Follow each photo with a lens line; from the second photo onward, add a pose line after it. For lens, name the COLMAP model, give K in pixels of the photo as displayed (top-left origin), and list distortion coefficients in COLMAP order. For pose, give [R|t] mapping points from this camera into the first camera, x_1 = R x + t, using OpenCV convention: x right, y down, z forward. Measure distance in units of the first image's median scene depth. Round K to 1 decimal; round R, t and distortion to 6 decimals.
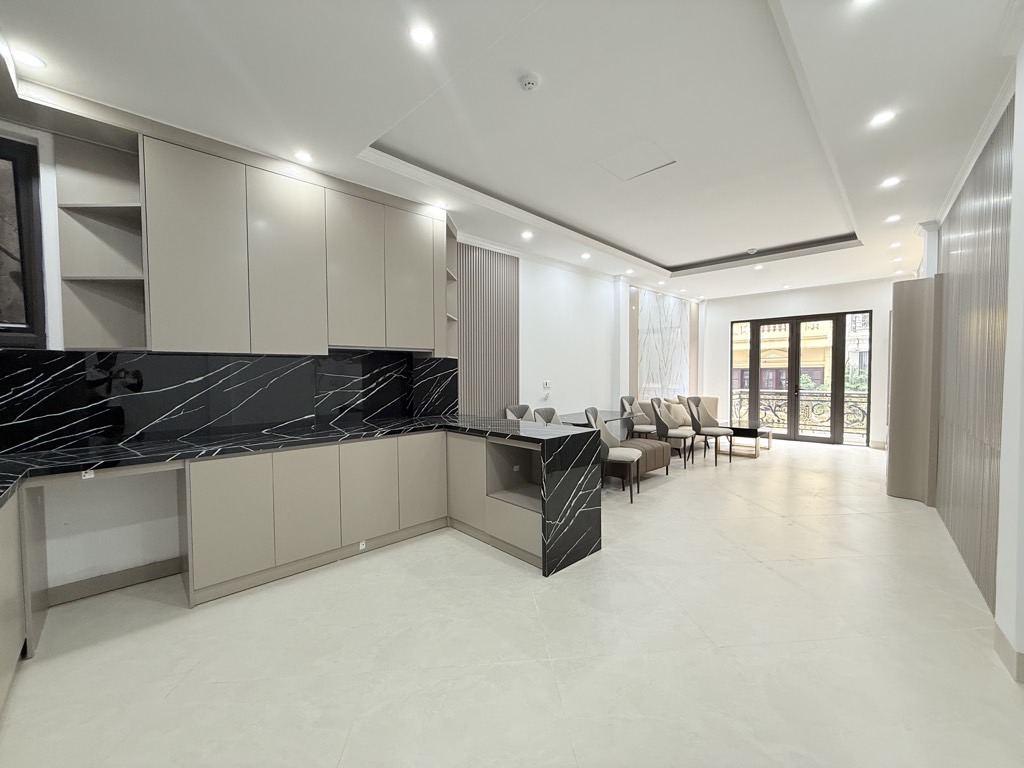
lens RADIAL K [[409.7, 0, 511.8], [0, 409.7, 386.1], [0, 0, 1]] dist [-0.006652, -0.000249]
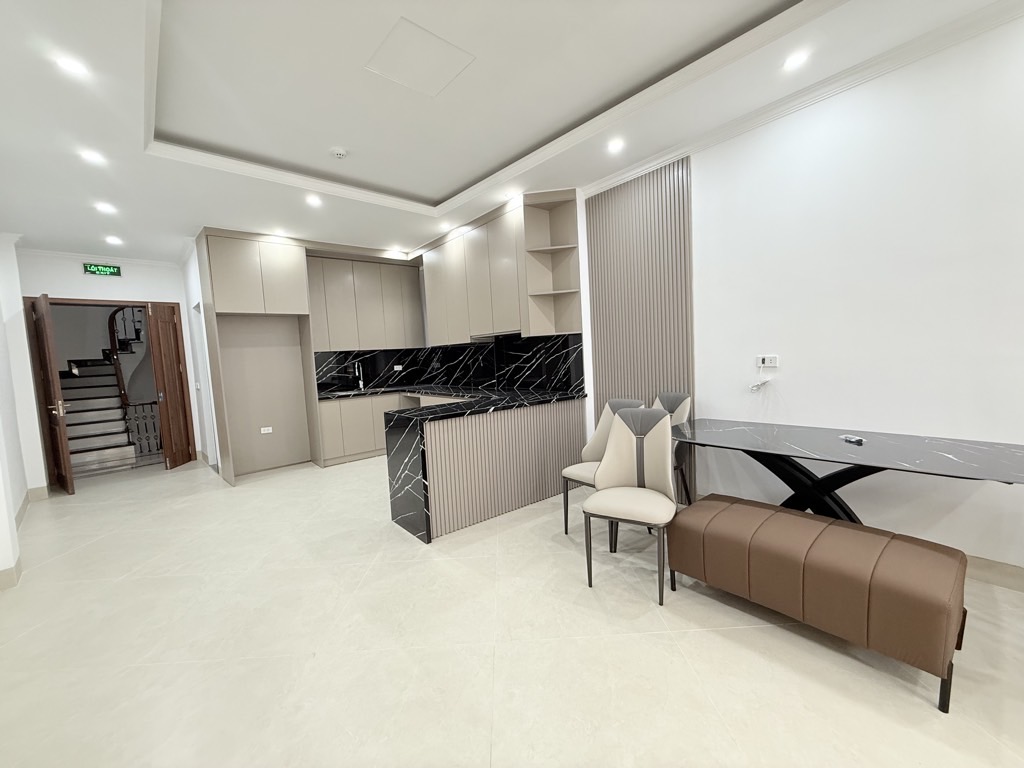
lens RADIAL K [[409.7, 0, 515.7], [0, 409.7, 385.9], [0, 0, 1]] dist [-0.006652, -0.000249]
pose [[-0.064545, 0.087729, -0.994051, 1.119889], [0.019283, 0.996052, 0.086654, -0.043079], [0.997728, -0.013575, -0.065982, 1.283893]]
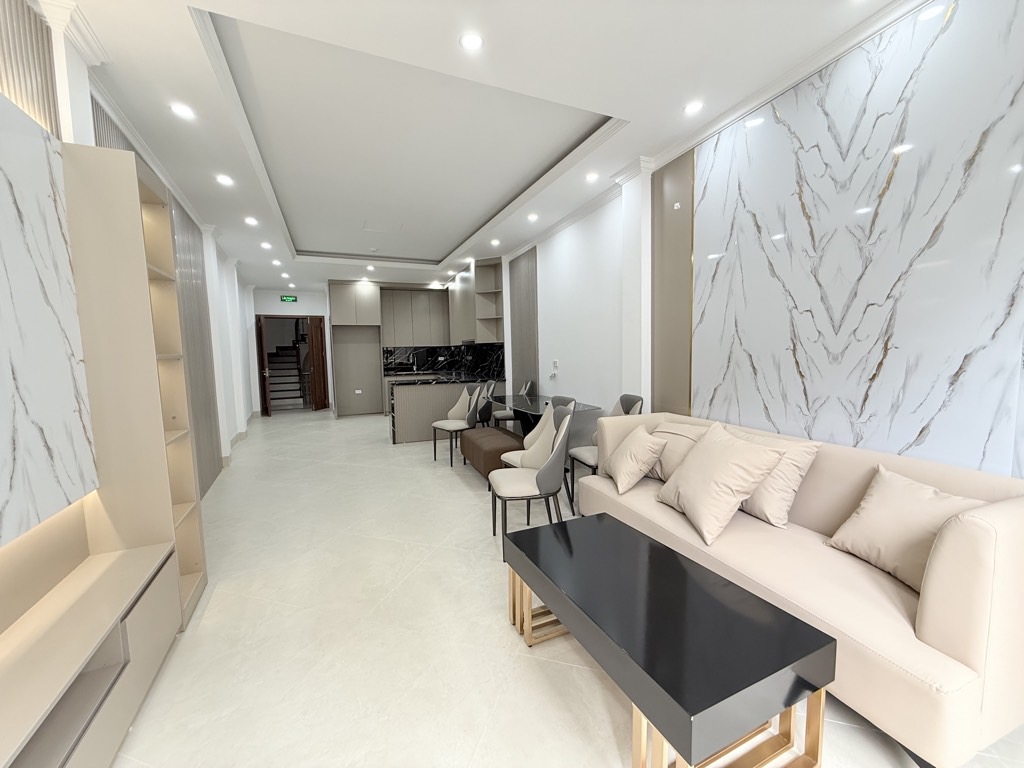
lens RADIAL K [[409.7, 0, 512.5], [0, 409.7, 387.4], [0, 0, 1]] dist [-0.006652, -0.000249]
pose [[-0.385126, 0.096718, -0.917782, 1.674624], [-0.007439, 0.994135, 0.107886, -0.082480], [0.922834, 0.048378, -0.382148, 2.113781]]
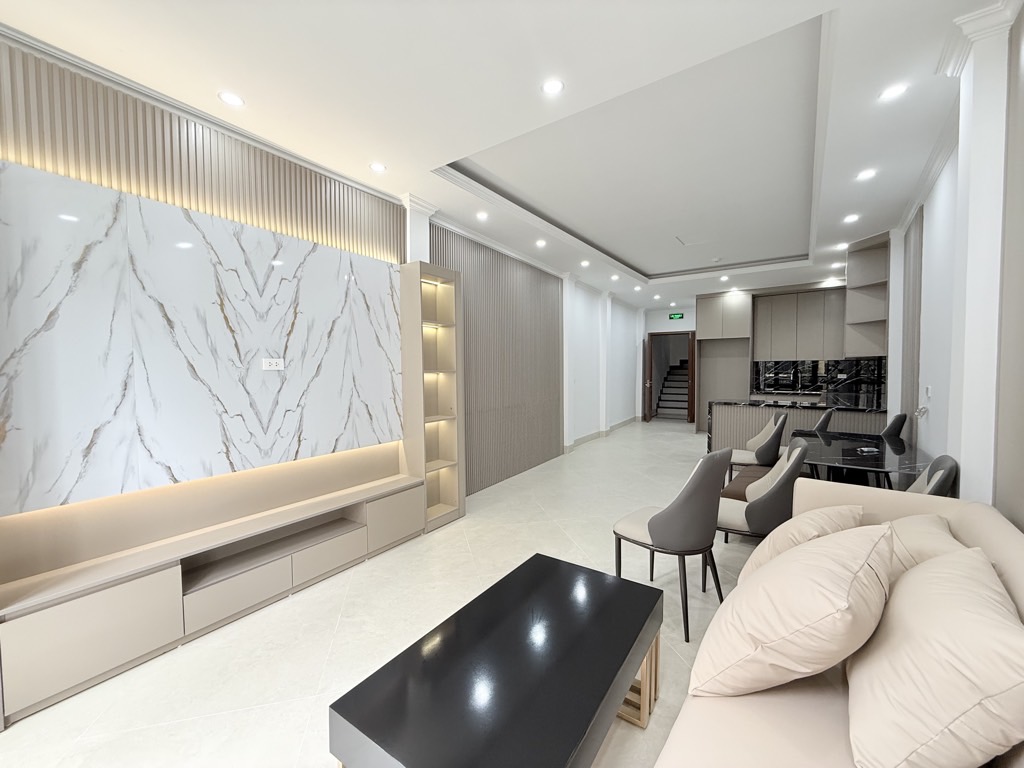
lens RADIAL K [[409.7, 0, 507.4], [0, 409.7, 389.0], [0, 0, 1]] dist [-0.006652, -0.000249]
pose [[-0.990194, 0.022344, -0.137902, 1.316646], [0.011186, 0.996638, 0.081160, -0.096174], [0.139251, 0.078822, -0.987115, 2.430813]]
